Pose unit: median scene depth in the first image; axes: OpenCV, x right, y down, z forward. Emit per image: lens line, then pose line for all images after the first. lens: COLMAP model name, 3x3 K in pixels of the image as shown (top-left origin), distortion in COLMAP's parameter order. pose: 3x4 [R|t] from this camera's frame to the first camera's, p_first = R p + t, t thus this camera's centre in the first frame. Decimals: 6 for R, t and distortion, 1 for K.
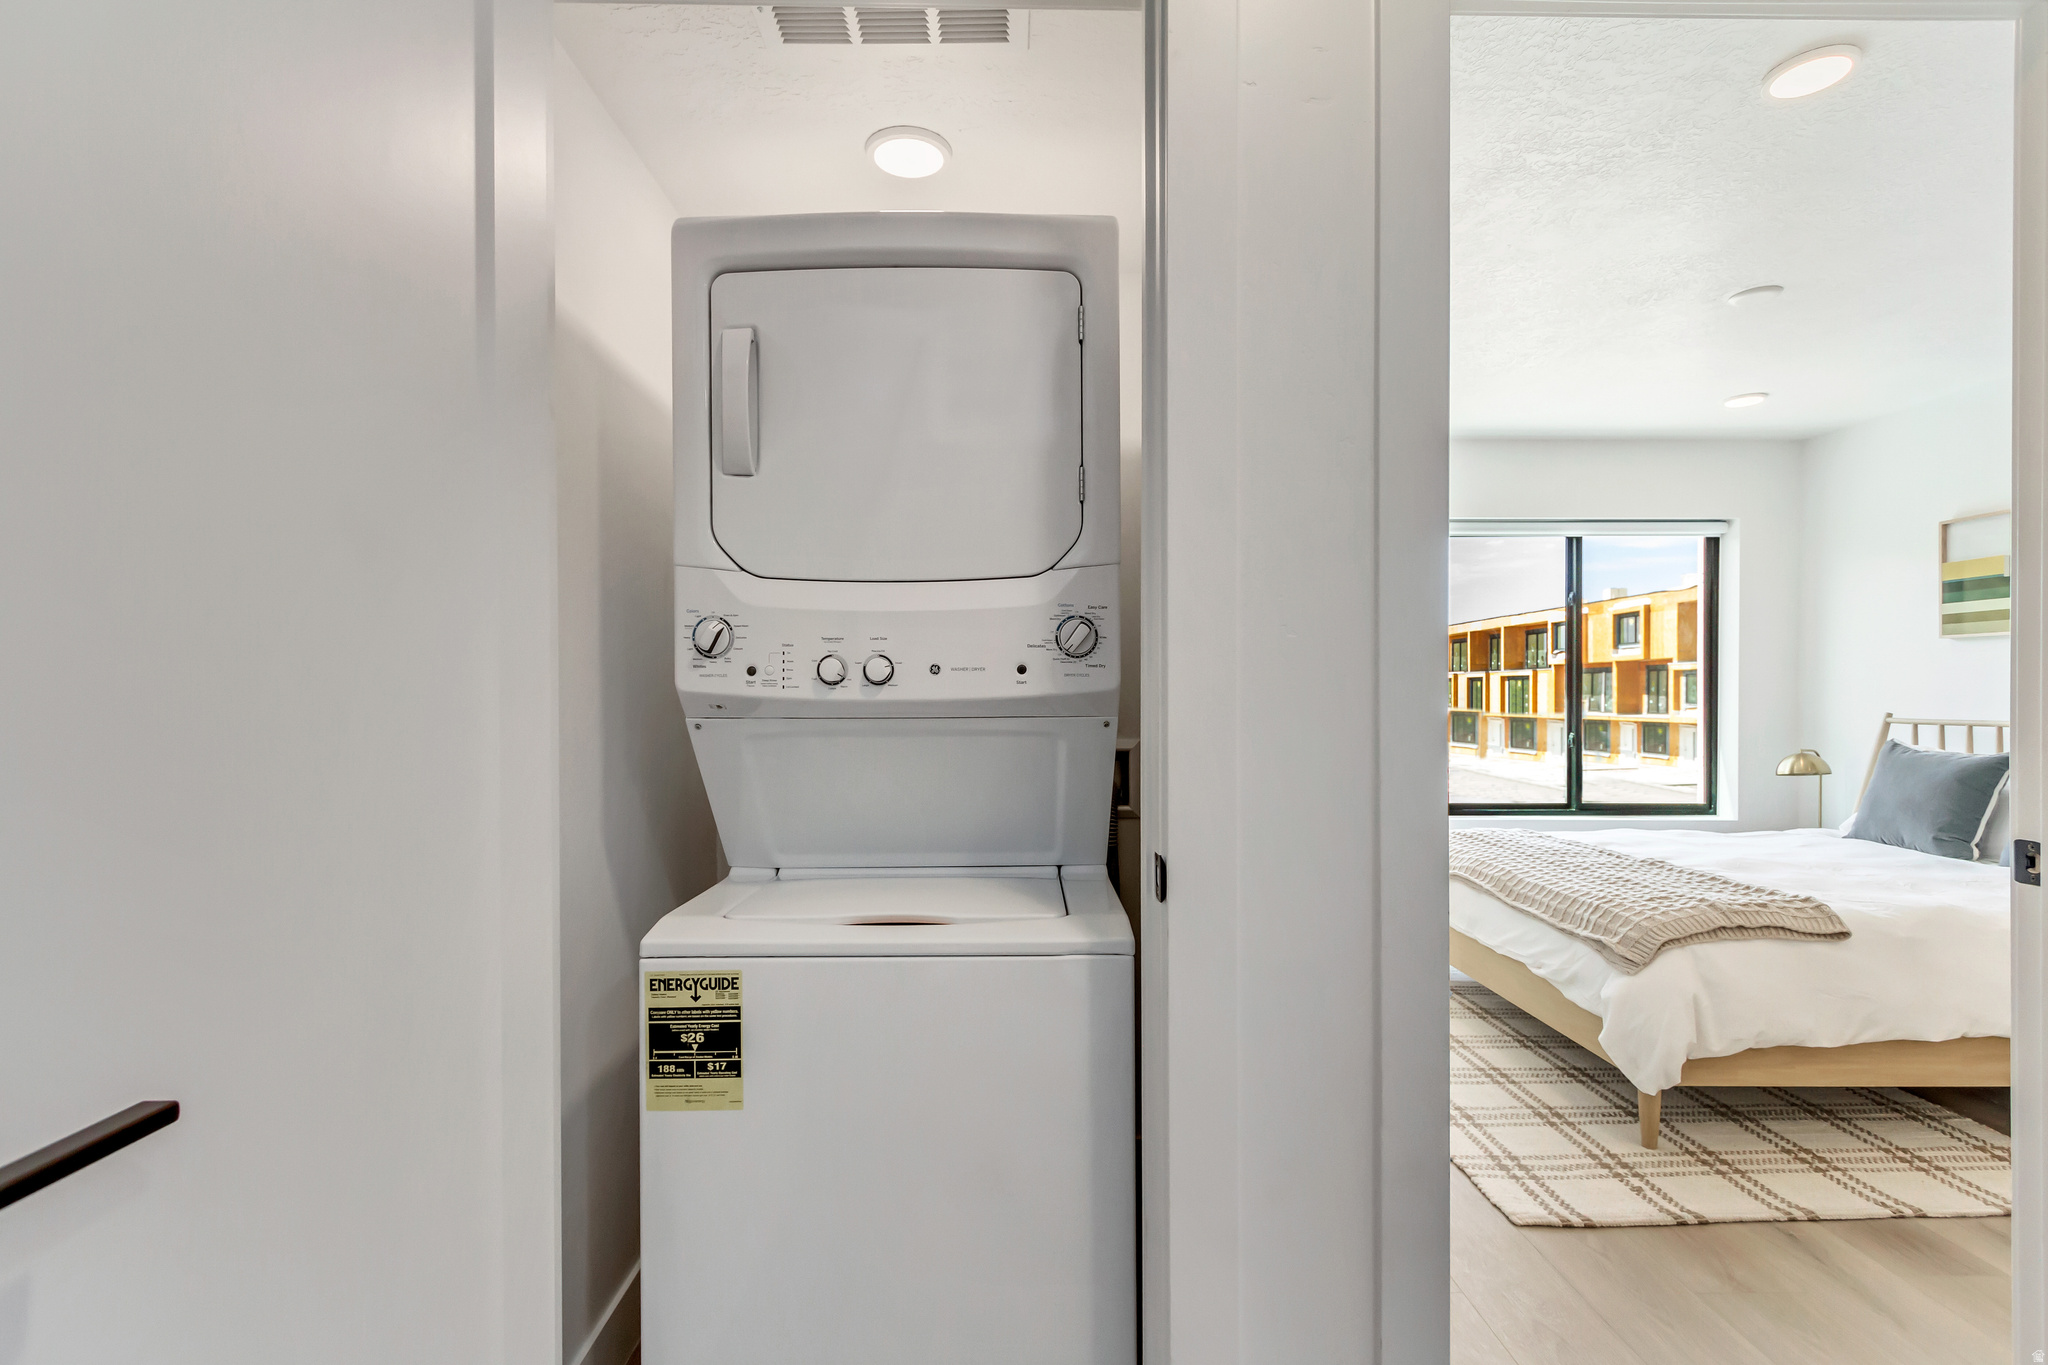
lens RADIAL K [[949.3, 0, 1012.7], [0, 949.3, 693.9], [0, 0, 1]] dist [0.002069, -0.000105]
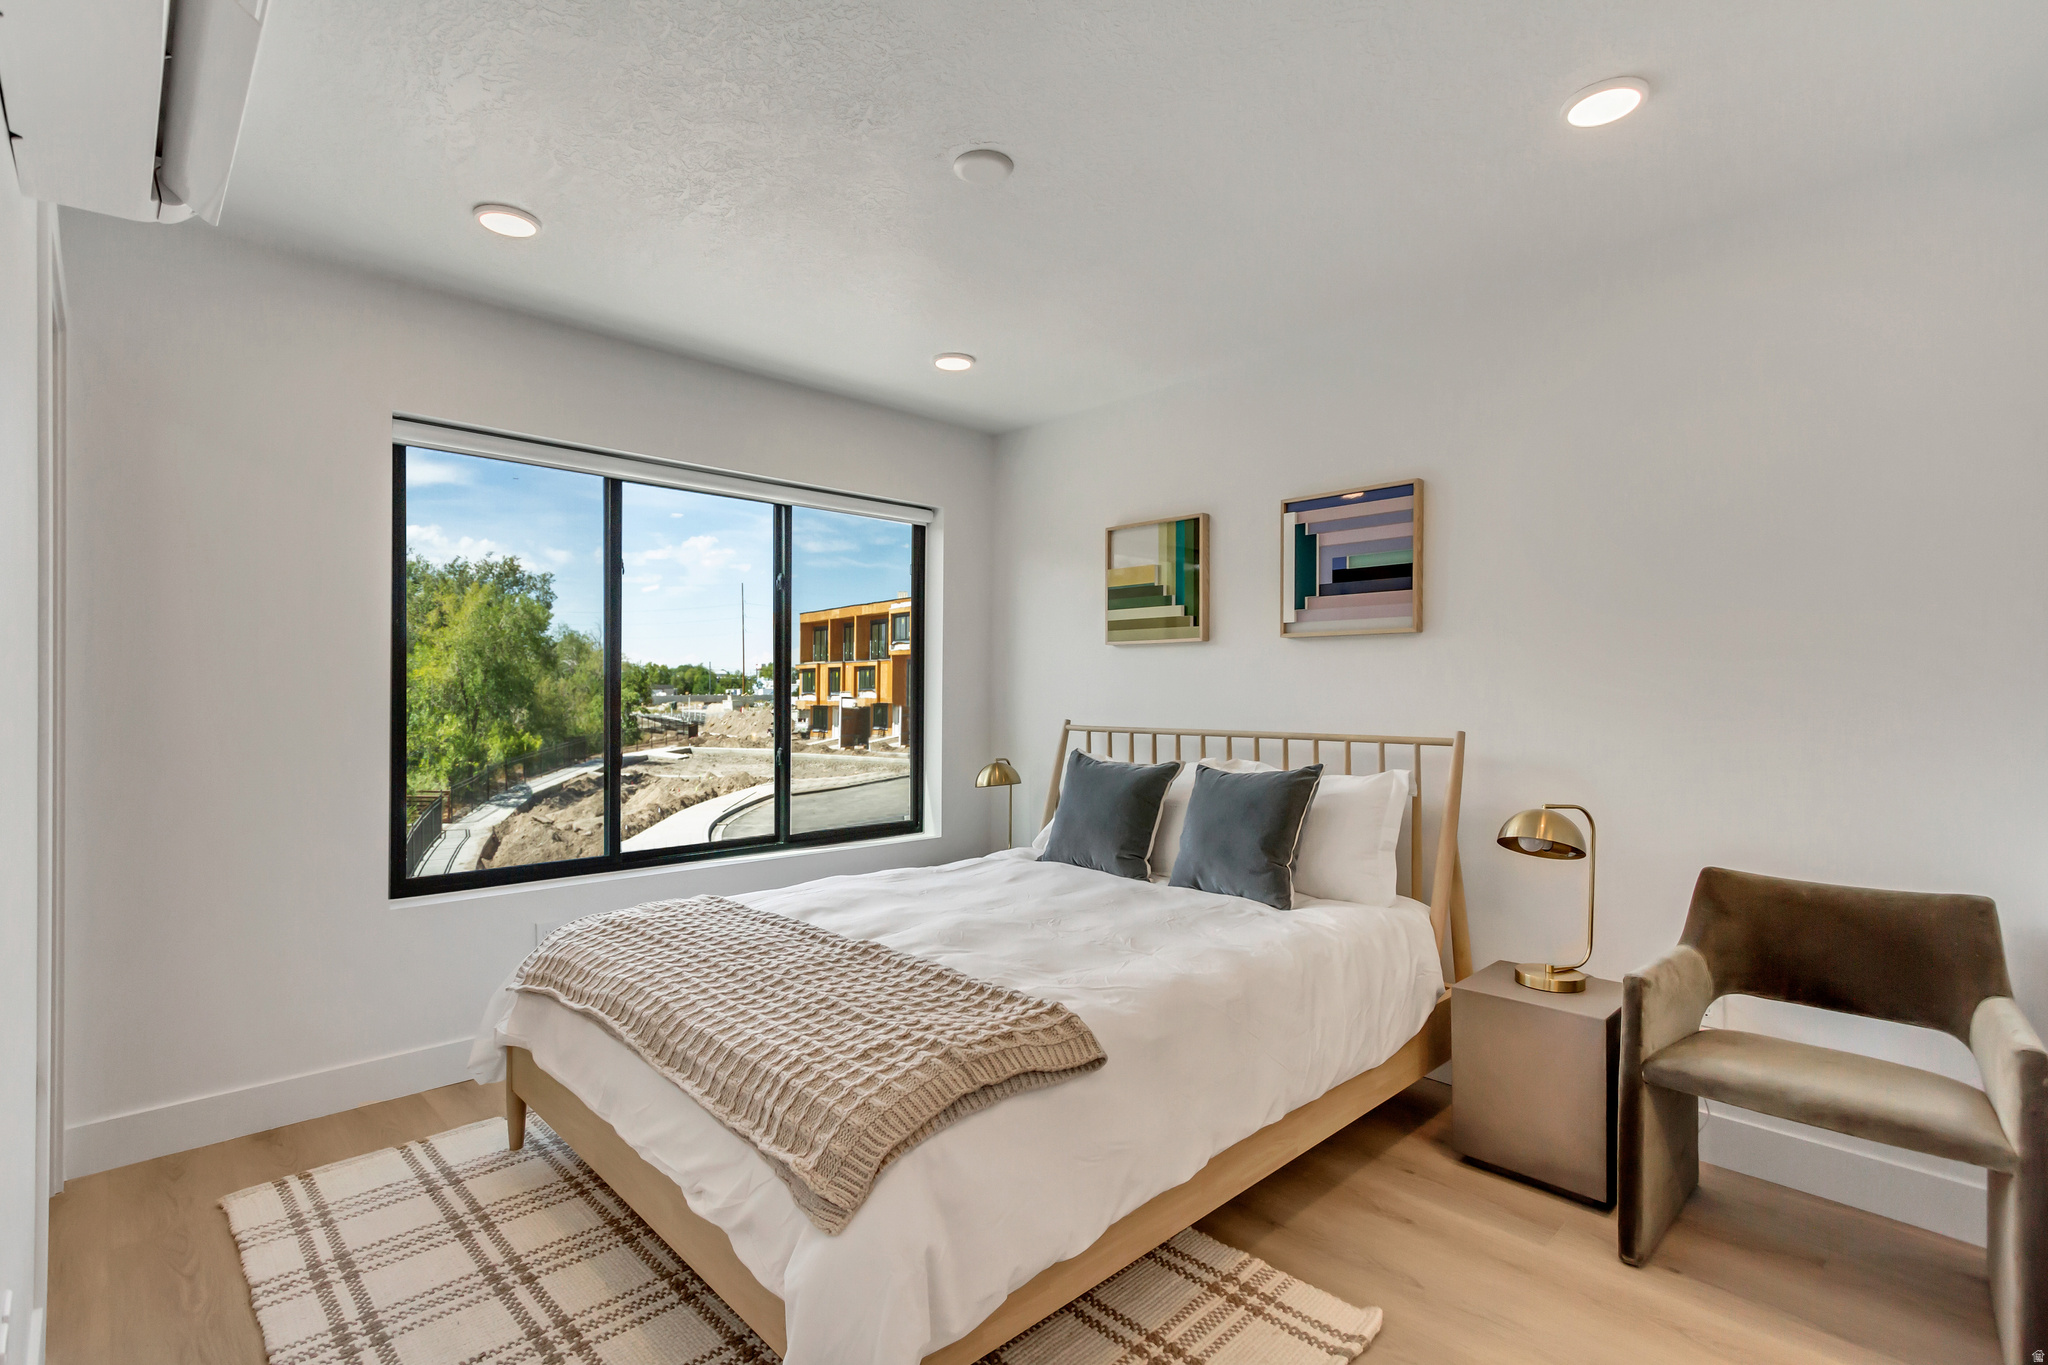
lens RADIAL K [[949.3, 0, 1012.7], [0, 949.3, 693.9], [0, 0, 1]] dist [0.002069, -0.000105]
pose [[0.731345, 0.000369, 0.682008, 0.244350], [-0.003007, 0.999992, 0.002684, -0.010176], [-0.682001, -0.004014, 0.731340, 0.368208]]
